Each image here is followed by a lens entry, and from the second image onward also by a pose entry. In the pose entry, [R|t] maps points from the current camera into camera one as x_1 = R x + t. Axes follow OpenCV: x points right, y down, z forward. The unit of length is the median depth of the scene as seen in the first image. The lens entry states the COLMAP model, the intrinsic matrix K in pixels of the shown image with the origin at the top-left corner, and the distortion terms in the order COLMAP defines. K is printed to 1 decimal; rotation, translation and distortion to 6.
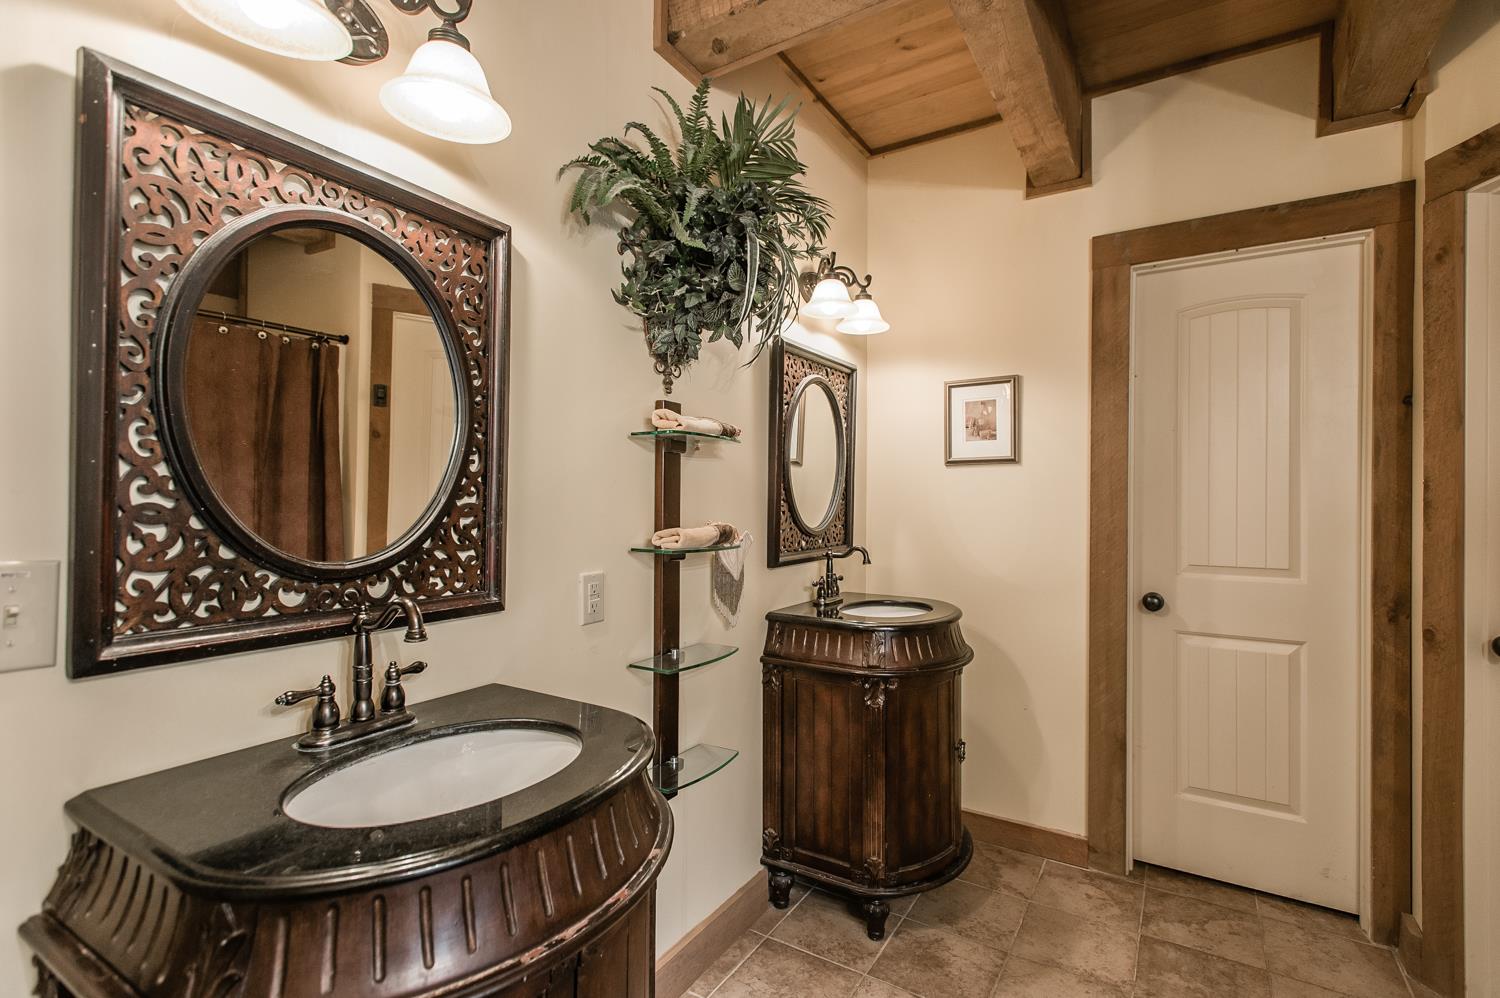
lens RADIAL K [[700.1, 0, 750.0], [0, 700.1, 499.0], [0, 0, 1]] dist [0.003914, -0.000725]
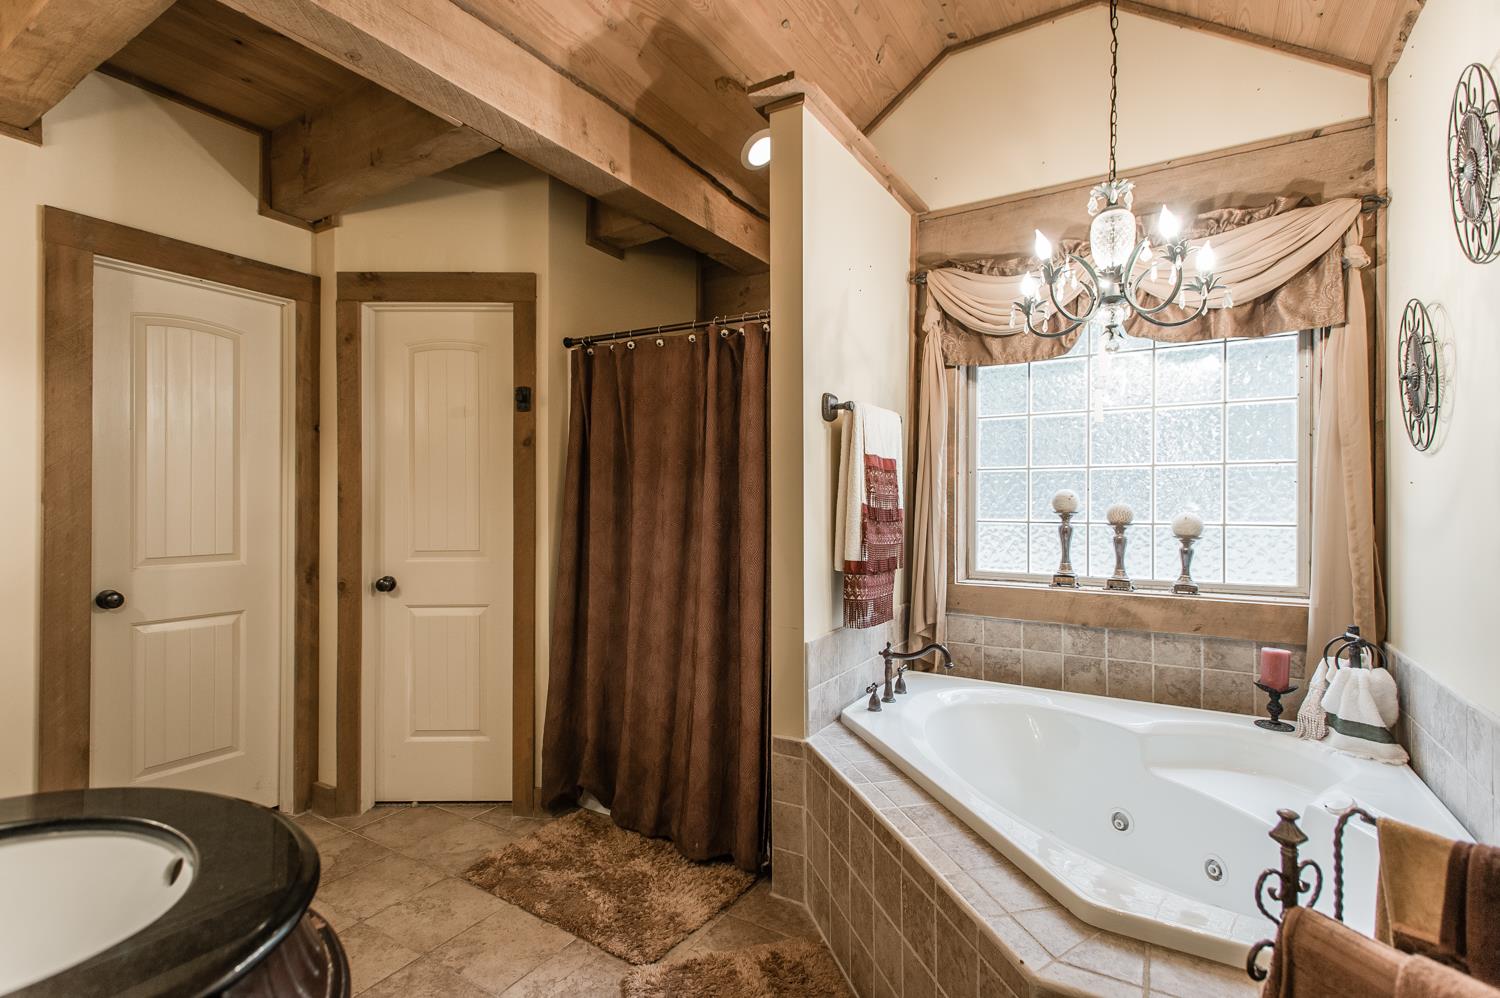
lens RADIAL K [[700.1, 0, 750.0], [0, 700.1, 499.0], [0, 0, 1]] dist [0.003914, -0.000725]
pose [[-0.020446, -0.003917, 0.999783, -0.474013], [-0.003128, 0.999988, 0.003854, -0.002470], [-0.999786, -0.003049, -0.020458, 0.122595]]
